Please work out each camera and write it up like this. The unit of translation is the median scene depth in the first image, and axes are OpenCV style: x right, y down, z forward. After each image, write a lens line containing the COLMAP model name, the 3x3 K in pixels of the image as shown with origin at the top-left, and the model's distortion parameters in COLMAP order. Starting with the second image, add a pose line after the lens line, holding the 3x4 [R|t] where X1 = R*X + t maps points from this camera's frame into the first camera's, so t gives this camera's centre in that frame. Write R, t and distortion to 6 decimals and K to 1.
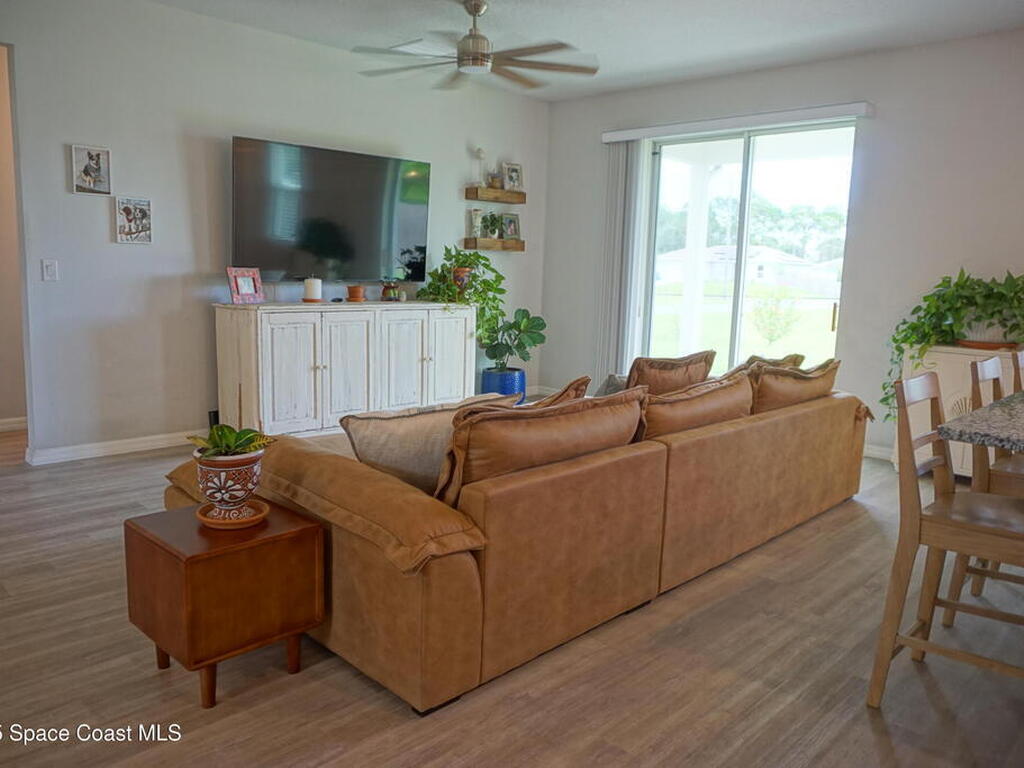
lens RADIAL K [[764.2, 0, 507.4], [0, 764.2, 384.4], [0, 0, 1]] dist [-0.052998, 0.037683]
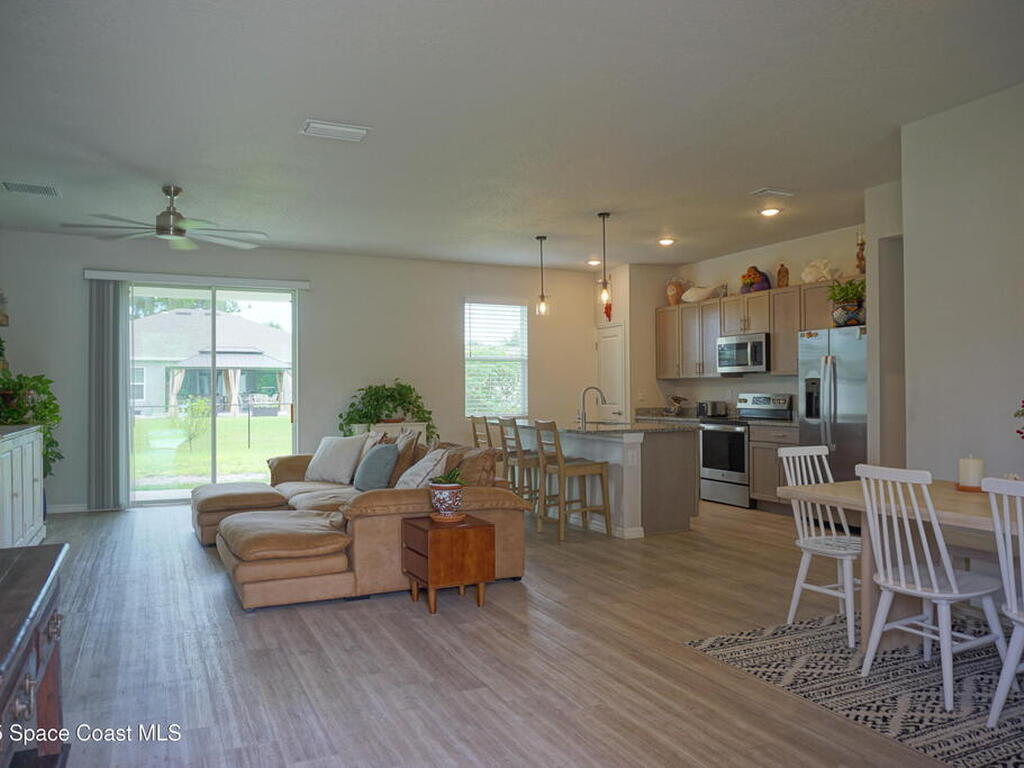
lens RADIAL K [[764.2, 0, 504.2], [0, 764.2, 389.8], [0, 0, 1]] dist [-0.052998, 0.037683]
pose [[0.353116, -0.034965, 0.934926, -1.074225], [0.159778, 0.986875, -0.023440, -0.041702], [-0.921835, 0.157658, 0.354068, 0.061497]]
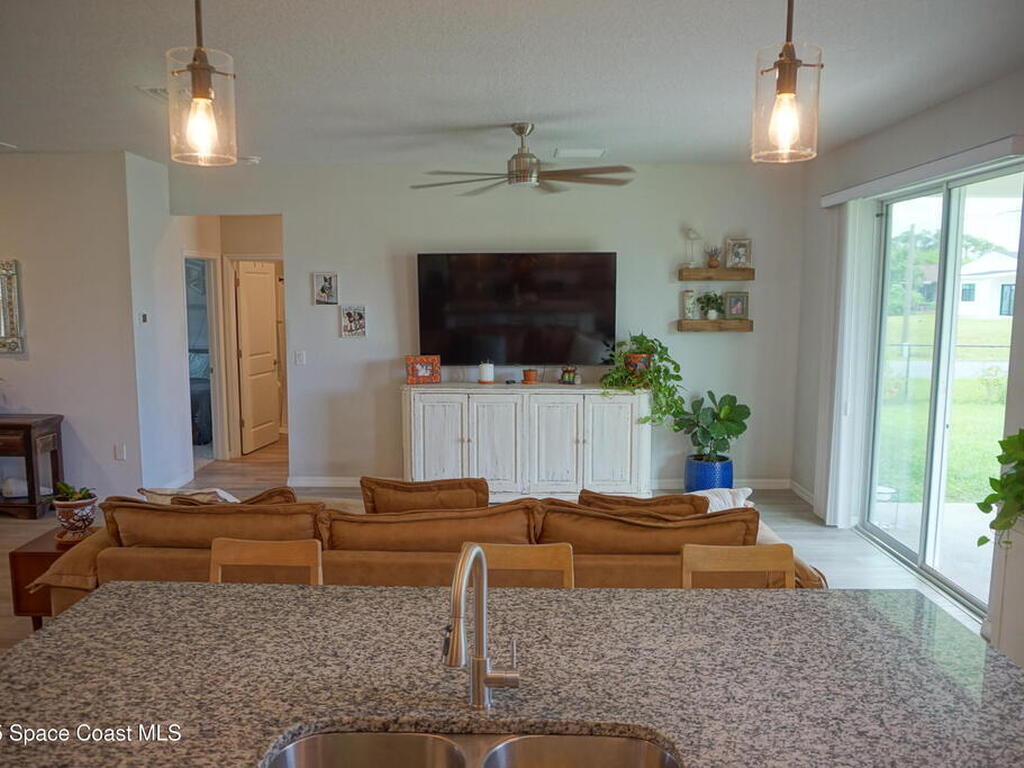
lens RADIAL K [[764.2, 0, 509.0], [0, 764.2, 385.8], [0, 0, 1]] dist [-0.052998, 0.037683]
pose [[0.688295, 0.057845, -0.723121, 0.754769], [-0.089908, 0.995933, -0.005910, -0.121654], [0.719838, 0.069082, 0.690696, 0.255448]]
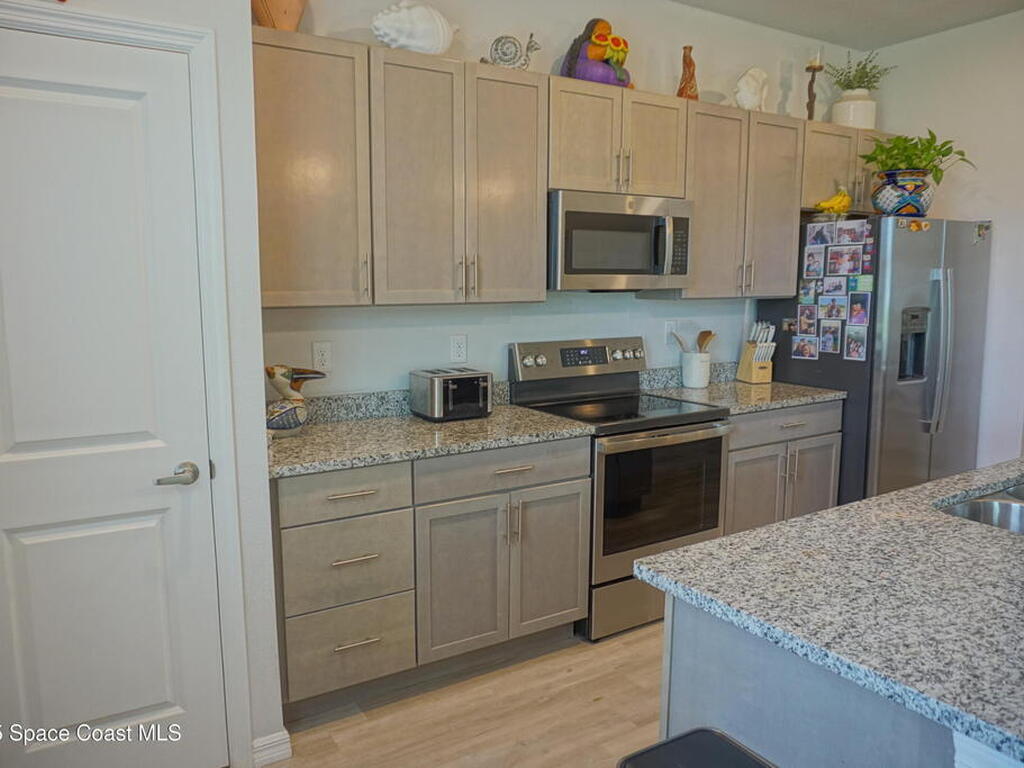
lens RADIAL K [[764.2, 0, 507.9], [0, 764.2, 383.9], [0, 0, 1]] dist [-0.052998, 0.037683]
pose [[-0.971788, -0.062505, 0.227423, 0.764434], [0.005922, 0.957475, 0.288457, -0.159142], [-0.235782, 0.281665, -0.930092, 0.901124]]
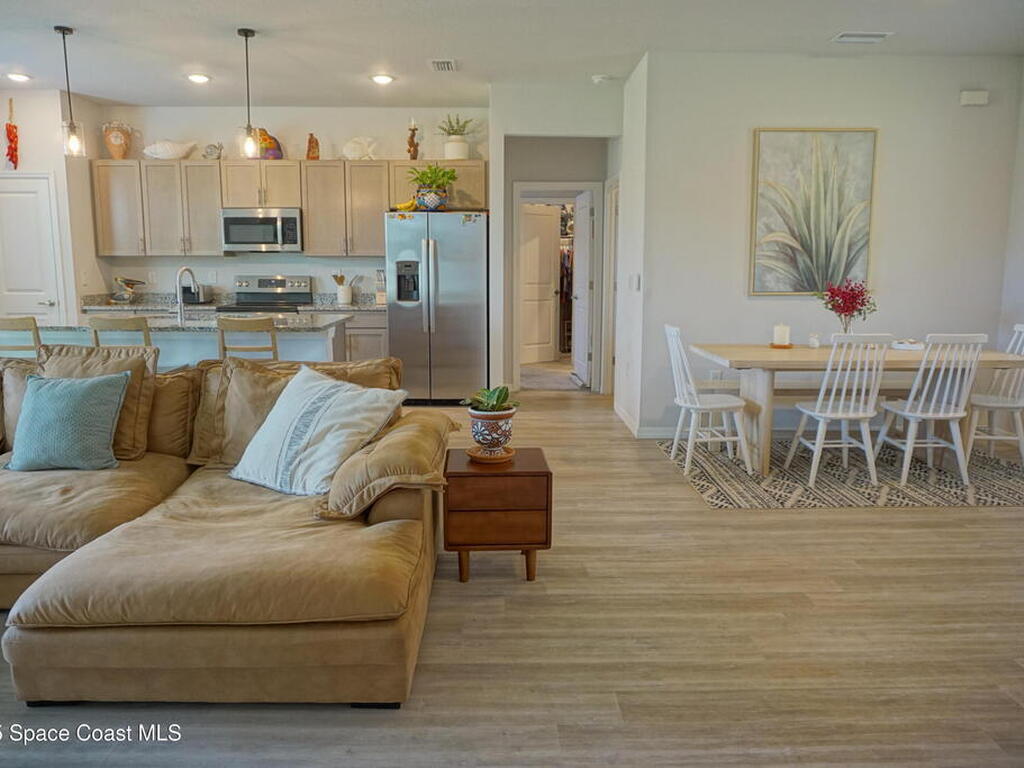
lens RADIAL K [[764.2, 0, 511.4], [0, 764.2, 385.8], [0, 0, 1]] dist [-0.052998, 0.037683]
pose [[-0.715212, -0.145383, 0.683619, -0.679201], [0.076507, 0.955962, 0.283344, -0.176579], [-0.694707, 0.254953, -0.672593, 0.956070]]
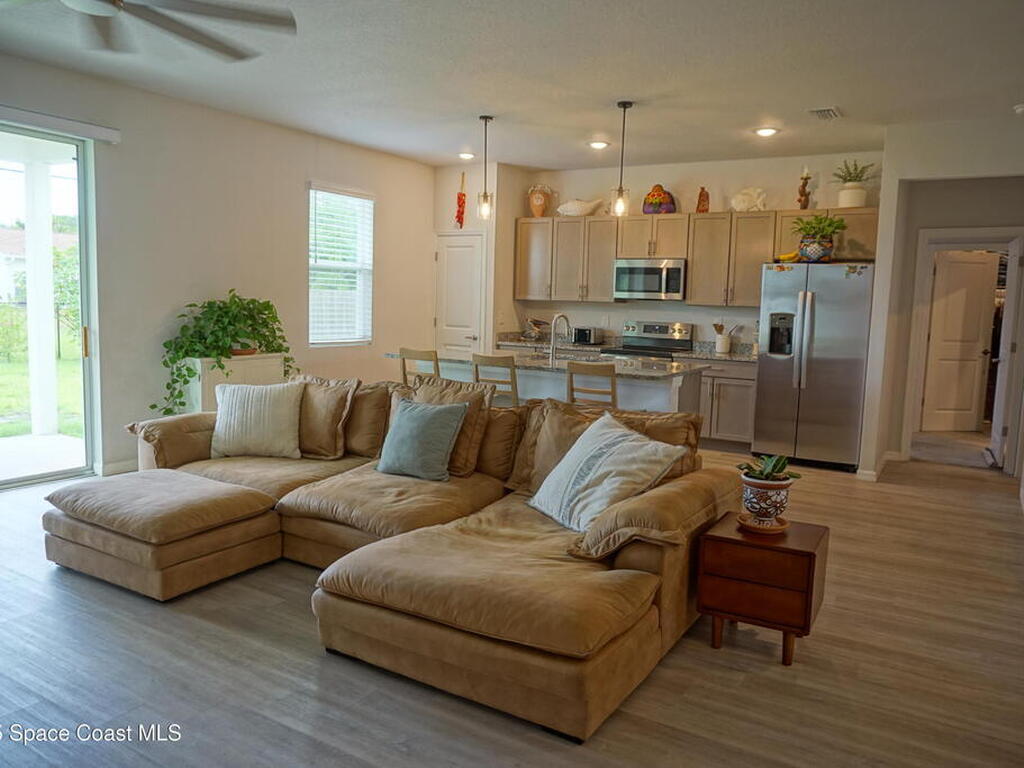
lens RADIAL K [[764.2, 0, 510.9], [0, 764.2, 389.3], [0, 0, 1]] dist [-0.052998, 0.037683]
pose [[-0.224773, -0.154607, 0.962067, -0.775857], [0.110625, 0.976900, 0.182837, -0.183230], [-0.968111, 0.147526, -0.202477, 0.845326]]
